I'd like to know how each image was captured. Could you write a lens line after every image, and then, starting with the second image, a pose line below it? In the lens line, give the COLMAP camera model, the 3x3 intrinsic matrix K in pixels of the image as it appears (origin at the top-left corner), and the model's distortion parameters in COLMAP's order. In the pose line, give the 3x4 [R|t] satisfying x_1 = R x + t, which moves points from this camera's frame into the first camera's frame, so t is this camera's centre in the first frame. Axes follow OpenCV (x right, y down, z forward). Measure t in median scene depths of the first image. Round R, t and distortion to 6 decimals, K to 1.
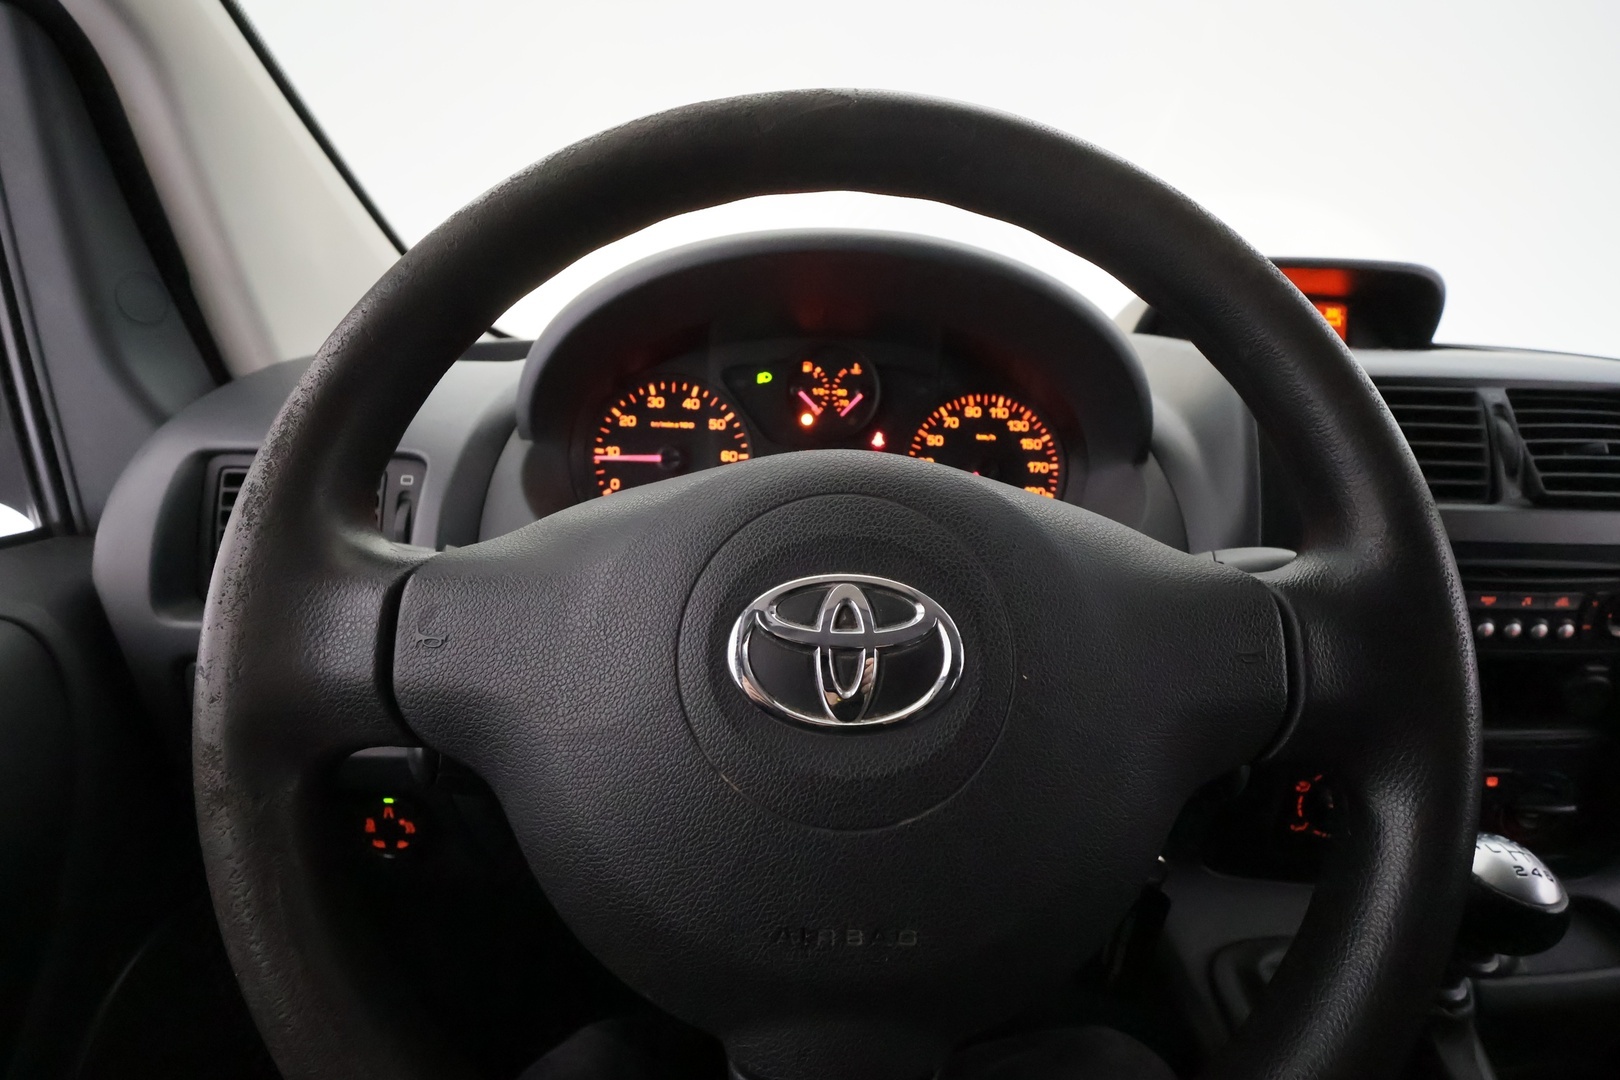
lens RADIAL K [[762.5, 0, 806.8], [0, 762.5, 550.7], [0, 0, 1]] dist [0.004434, 0.001585]
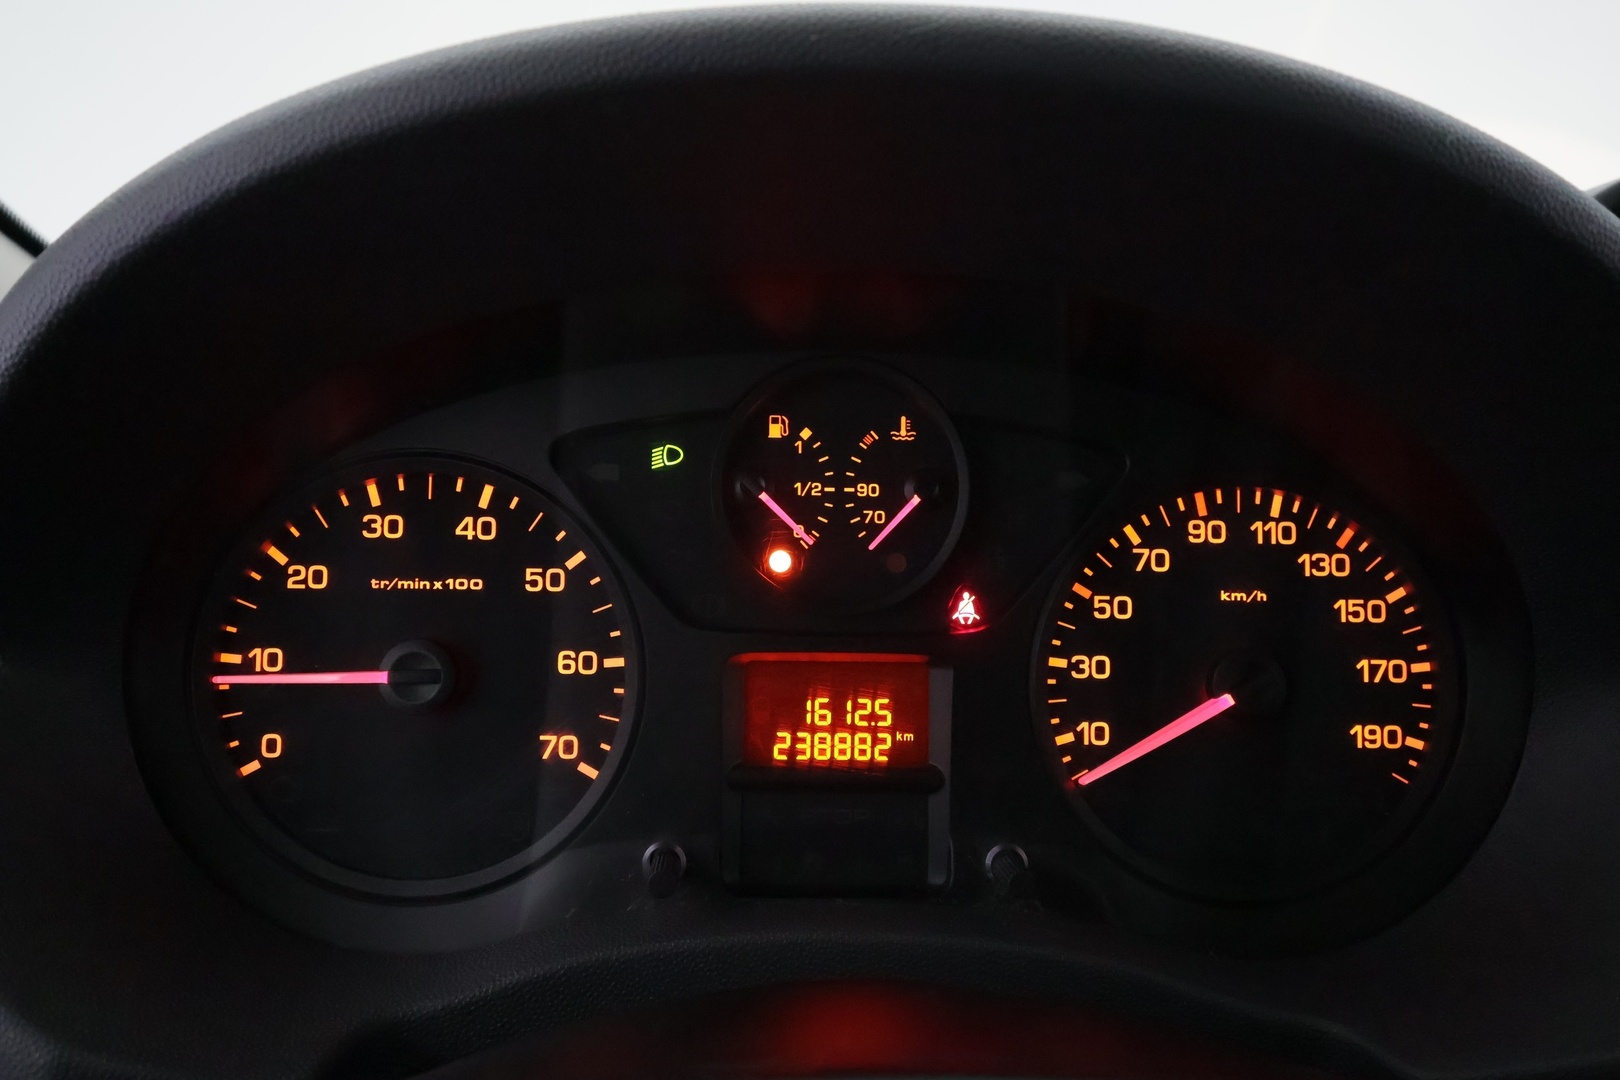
lens RADIAL K [[1005.0, 0, 807.1], [0, 1005.0, 542.2], [0, 0, 1]] dist [0.007770, 0.003171]
pose [[0.999361, -0.024627, 0.025904, 0.000996], [0.026575, 0.996617, -0.077773, -0.142204], [-0.023901, 0.078411, 0.996635, 0.494563]]
